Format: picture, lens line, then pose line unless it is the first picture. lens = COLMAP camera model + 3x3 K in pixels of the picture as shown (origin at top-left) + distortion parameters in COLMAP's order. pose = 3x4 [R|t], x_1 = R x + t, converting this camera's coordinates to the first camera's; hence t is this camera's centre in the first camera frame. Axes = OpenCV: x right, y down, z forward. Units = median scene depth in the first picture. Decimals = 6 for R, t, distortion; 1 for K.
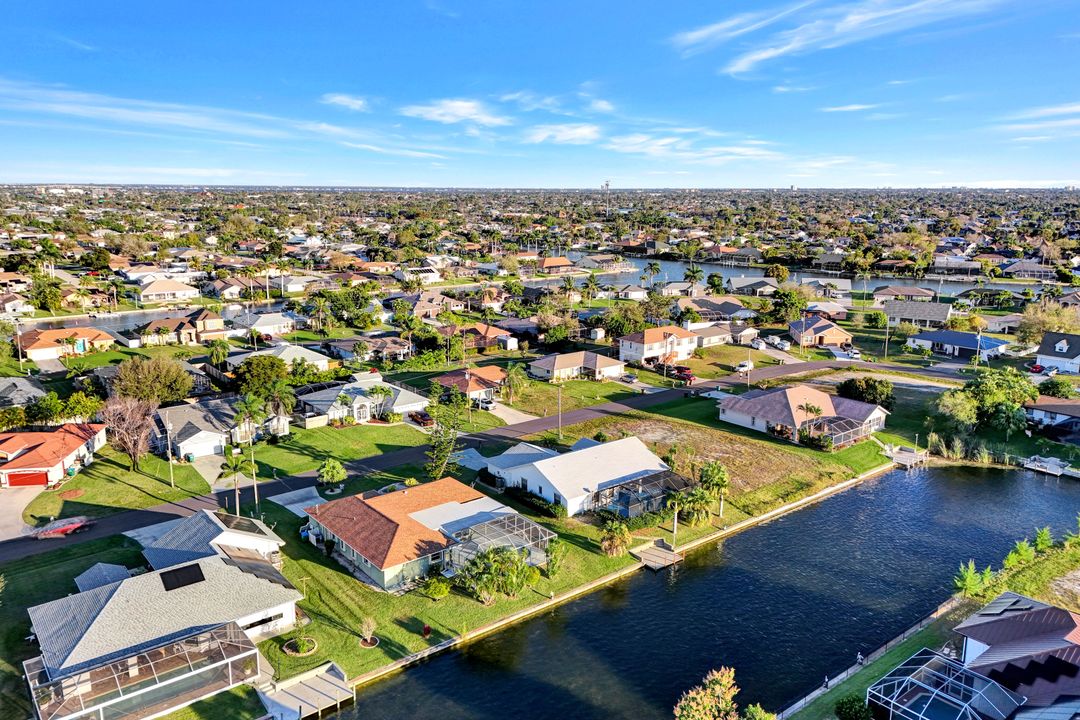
lens RADIAL K [[796.5, 0, 540.0], [0, 796.5, 360.0], [0, 0, 1]] dist [0.095899, -0.103797]
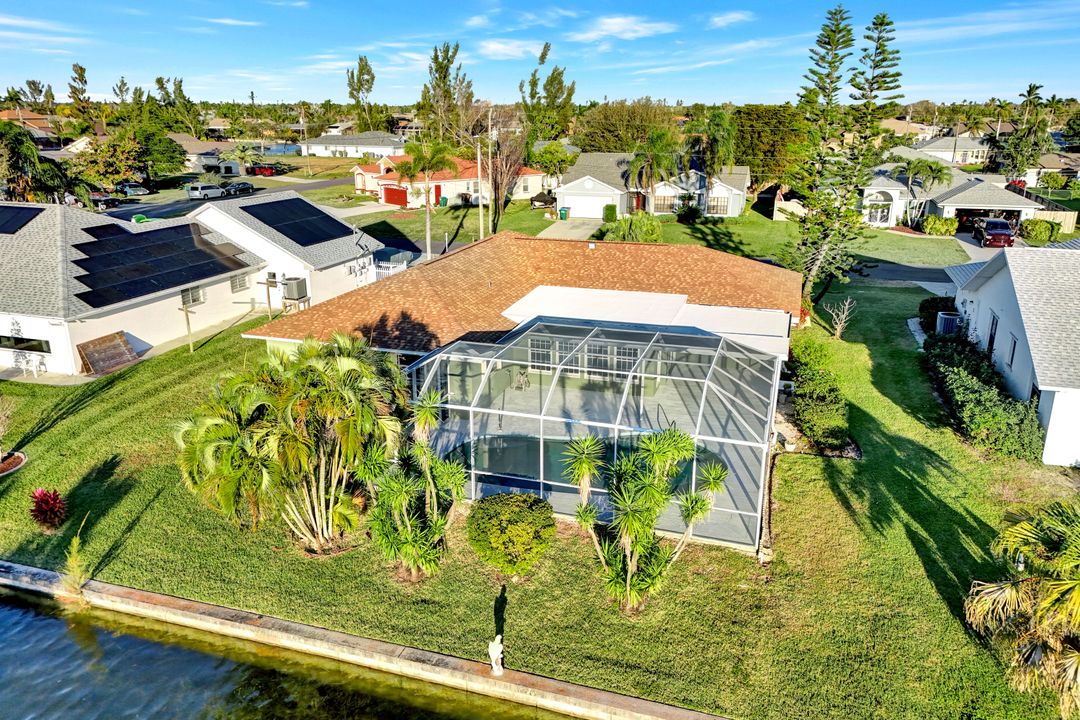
lens RADIAL K [[796.5, 0, 540.0], [0, 796.5, 360.0], [0, 0, 1]] dist [0.095899, -0.103797]
pose [[0.548907, 0.248511, -0.798087, 0.134124], [-0.177658, 0.967653, 0.179122, 0.141561], [0.816785, 0.043465, 0.575302, 0.695381]]
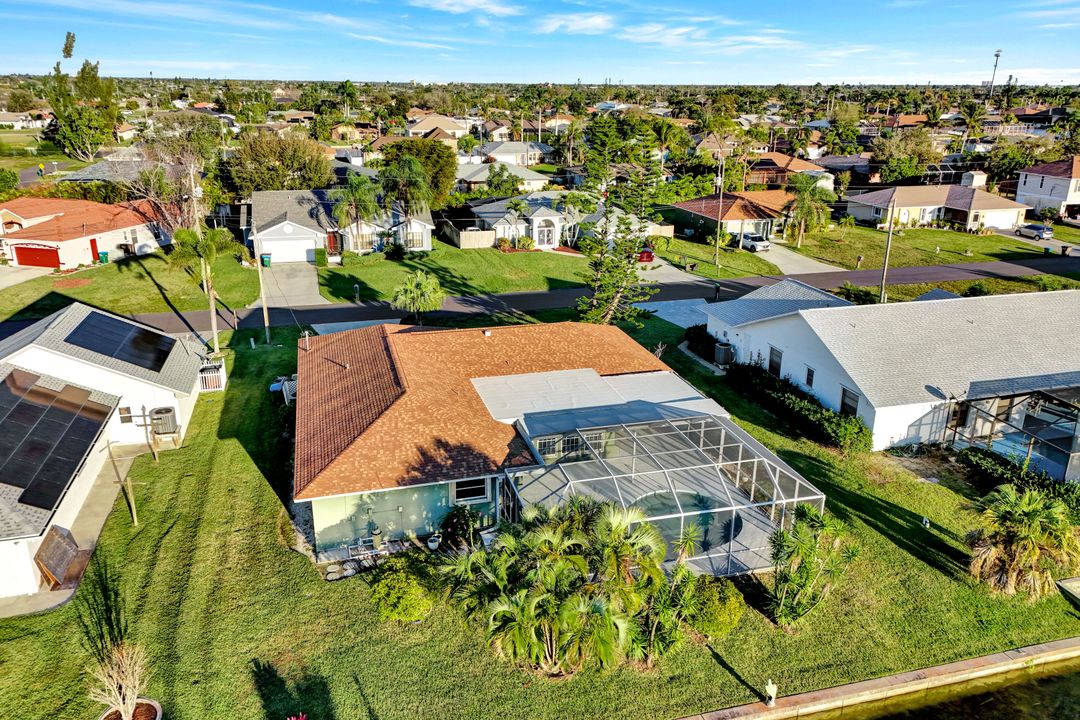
lens RADIAL K [[796.5, 0, 540.0], [0, 796.5, 360.0], [0, 0, 1]] dist [0.095899, -0.103797]
pose [[0.920805, 0.132654, -0.366770, 0.023264], [-0.089036, 0.987046, 0.133463, 0.107632], [0.379724, -0.090238, 0.920688, 0.546418]]
